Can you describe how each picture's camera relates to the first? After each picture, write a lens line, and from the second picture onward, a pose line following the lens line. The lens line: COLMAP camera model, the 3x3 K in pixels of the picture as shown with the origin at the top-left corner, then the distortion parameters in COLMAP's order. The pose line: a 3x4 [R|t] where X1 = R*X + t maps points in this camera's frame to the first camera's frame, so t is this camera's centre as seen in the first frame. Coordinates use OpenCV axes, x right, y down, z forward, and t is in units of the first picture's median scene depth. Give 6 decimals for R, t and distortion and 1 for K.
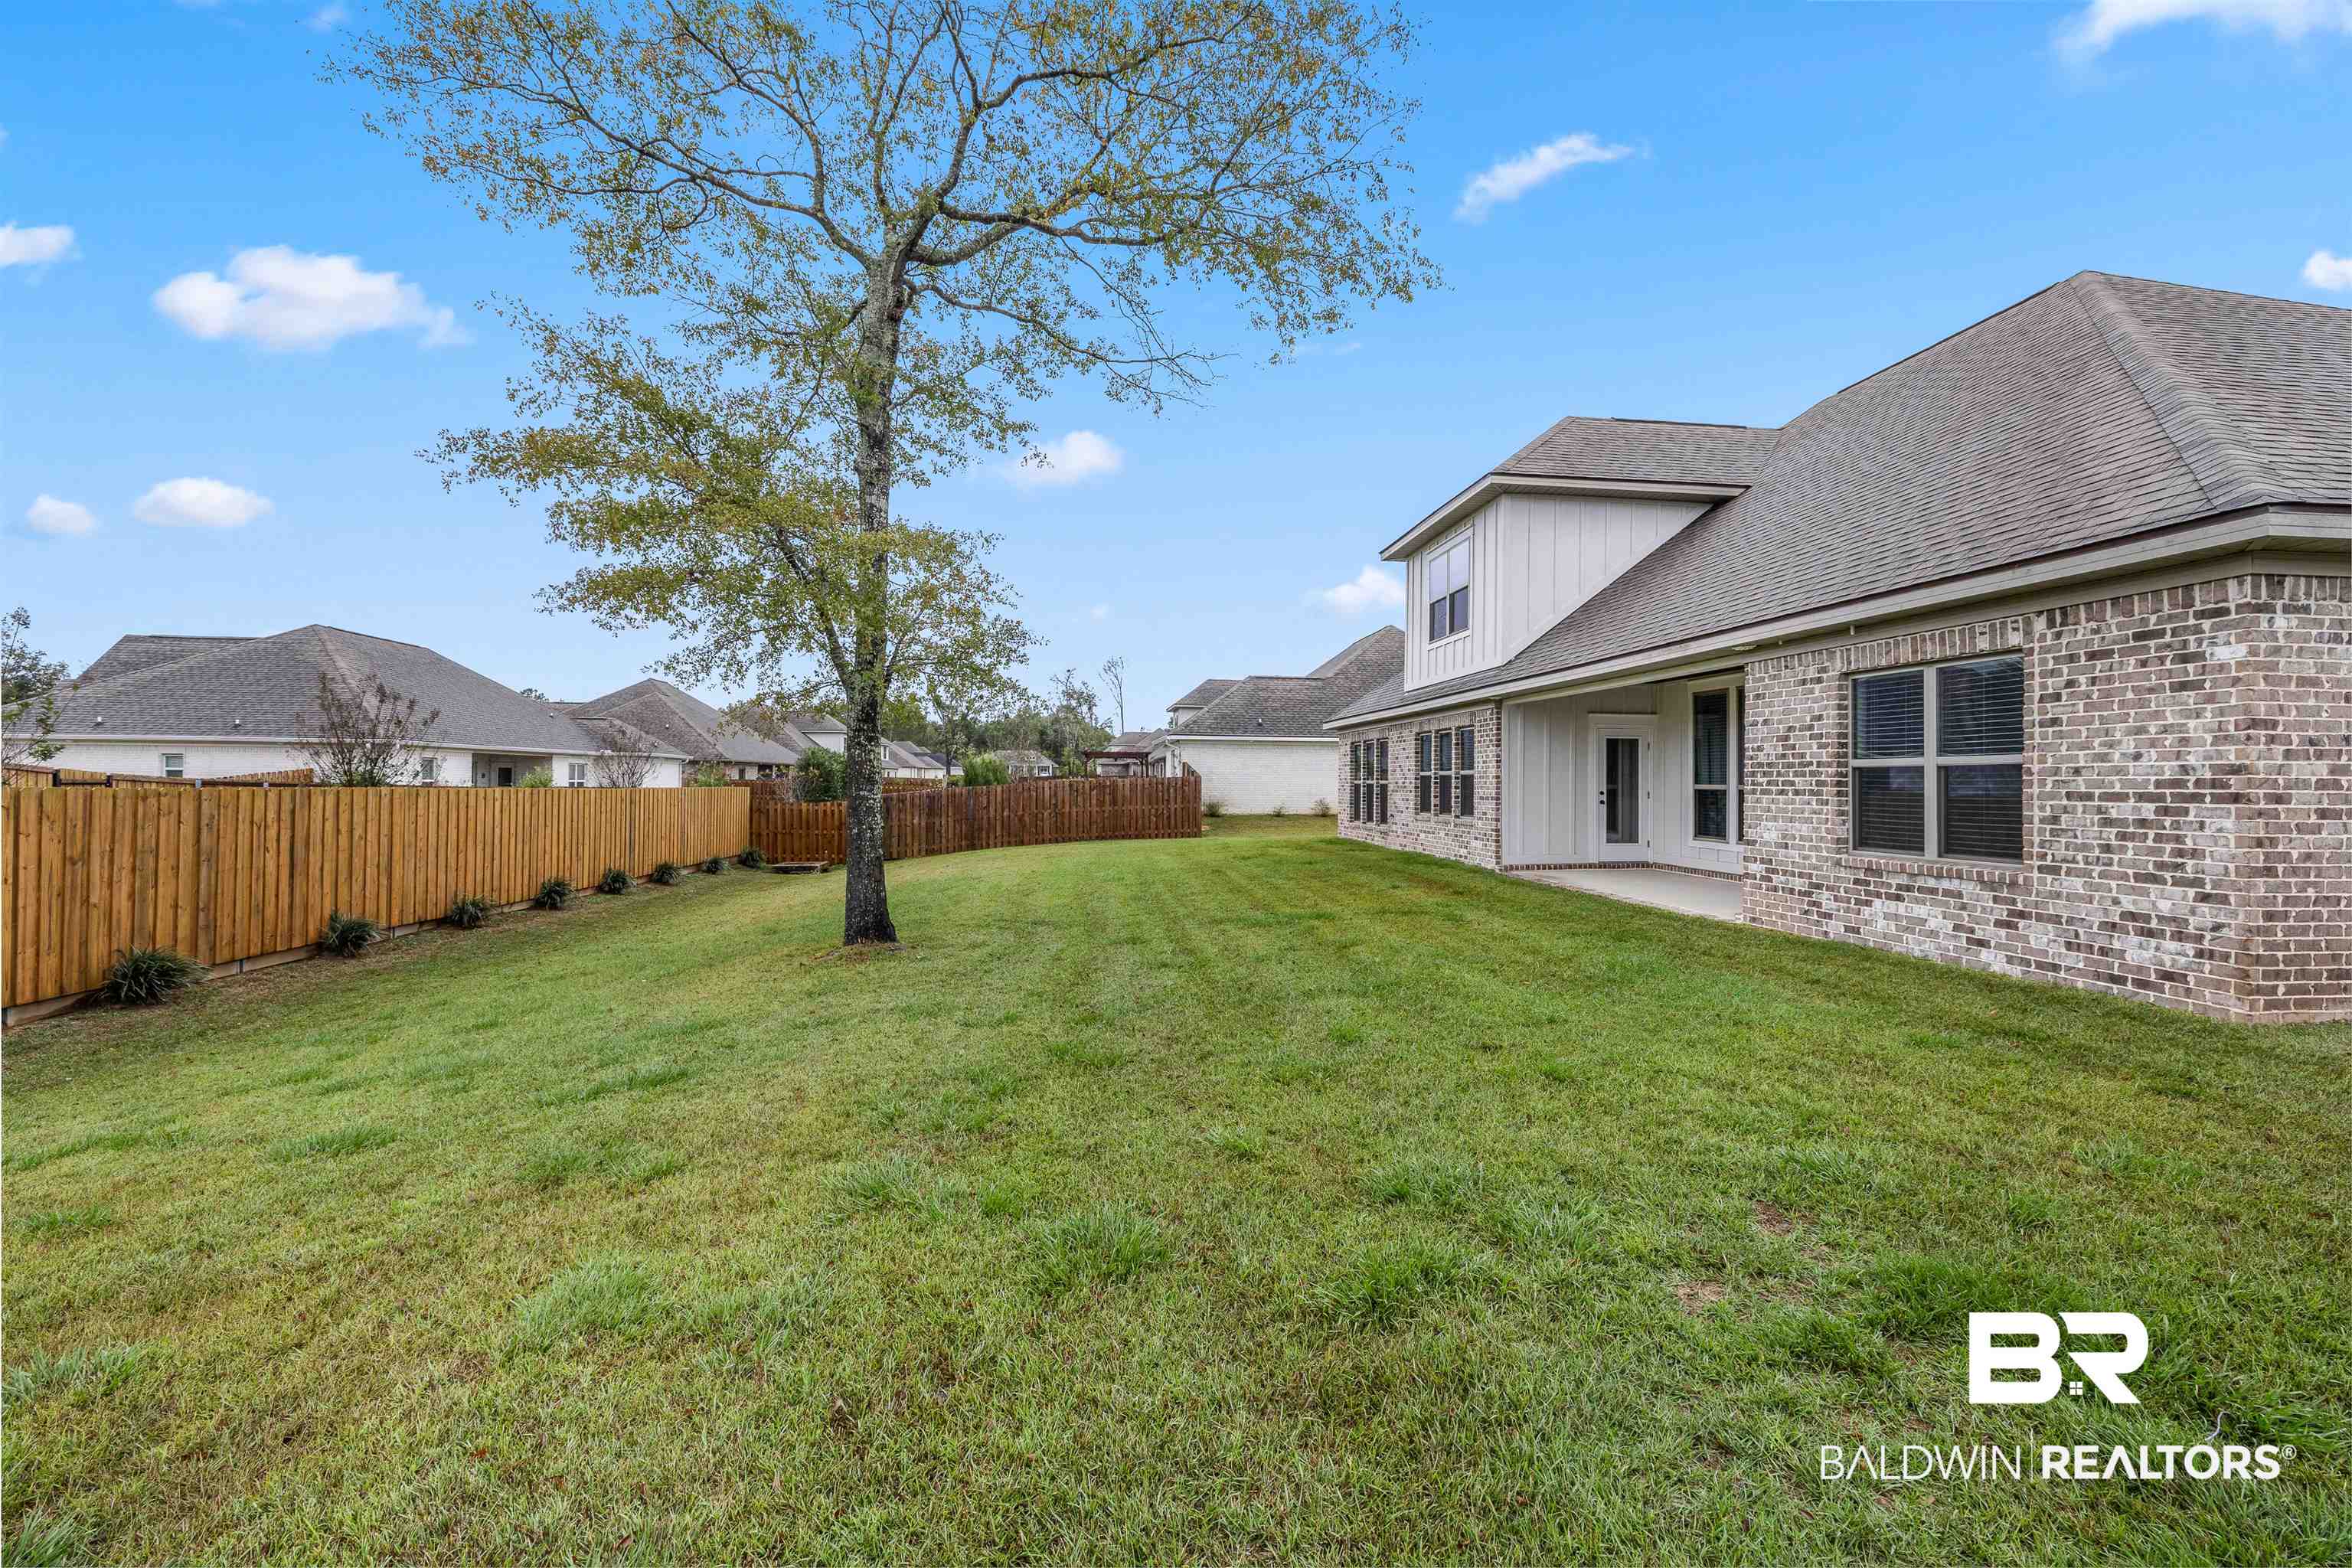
lens RADIAL K [[1010.6, 0, 1176.0], [0, 1010.6, 784.0], [0, 0, 1]] dist [0.009553, 0.000078]
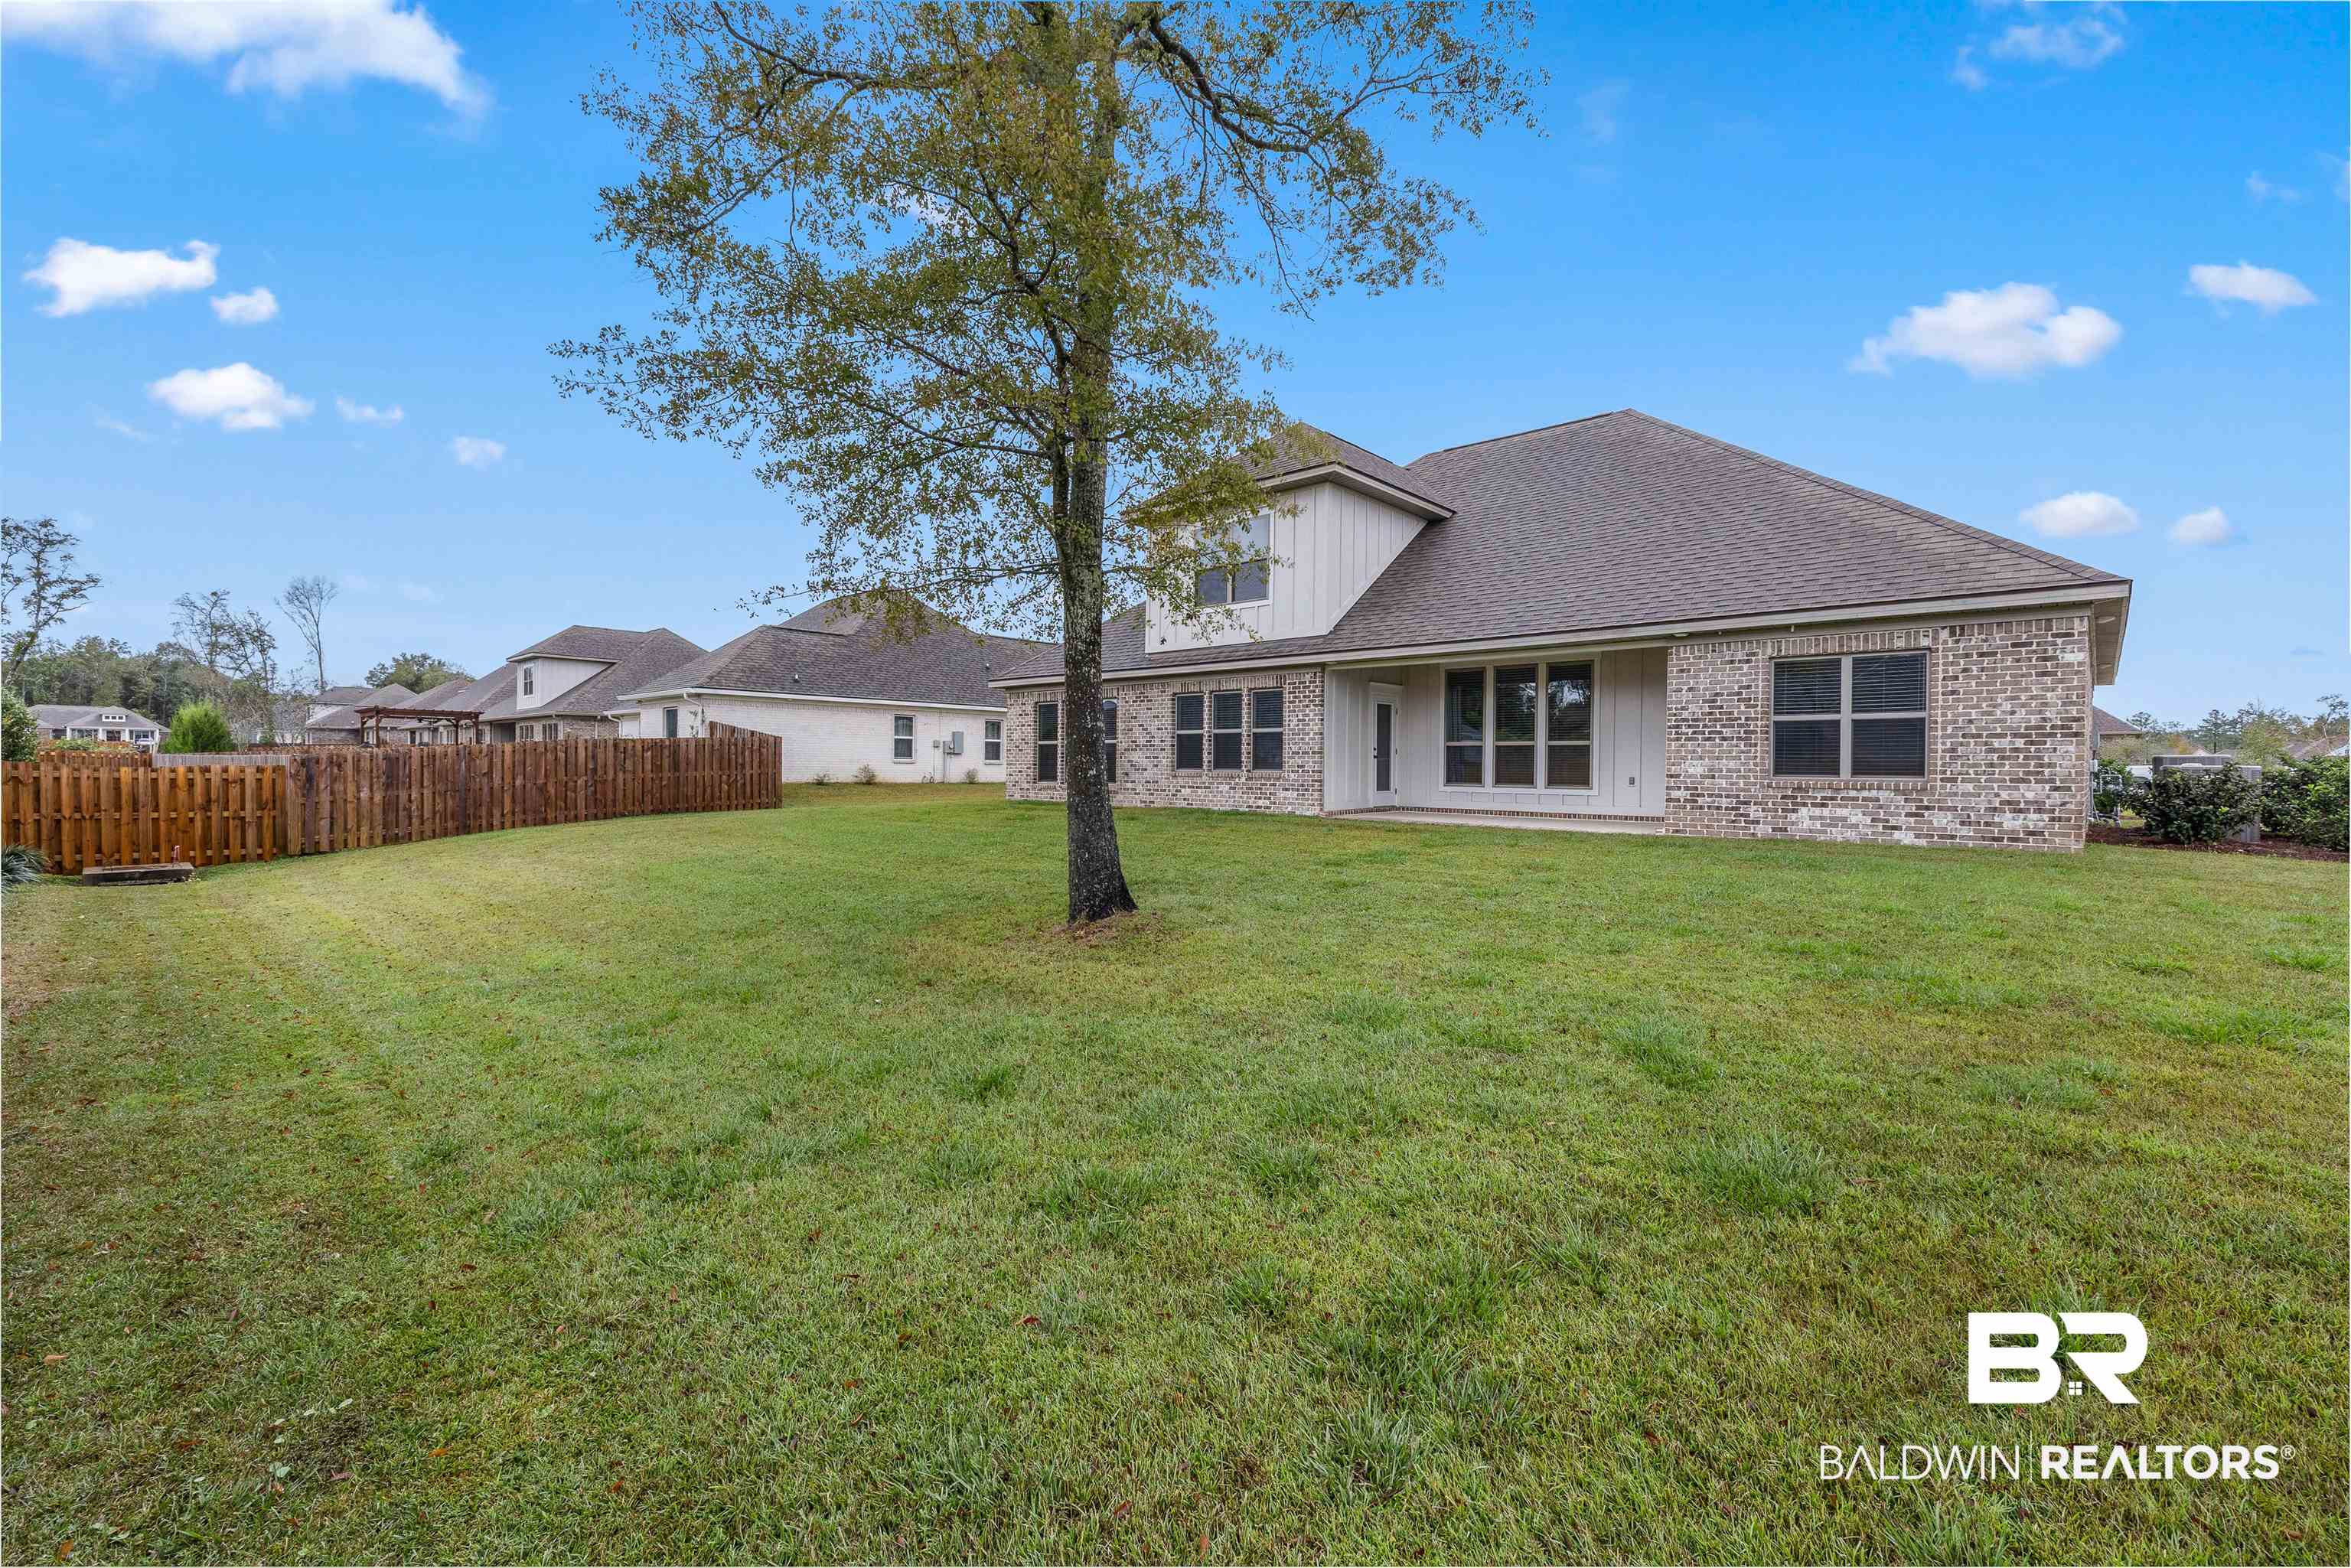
lens RADIAL K [[1010.2, 0, 1175.5], [0, 1010.2, 784.0], [0, 0, 1]] dist [0.009553, 0.000078]
pose [[0.752344, -0.011640, 0.658667, -1.082840], [-0.002483, 0.999787, 0.020504, 0.052764], [-0.658765, -0.017062, 0.752155, 0.508663]]
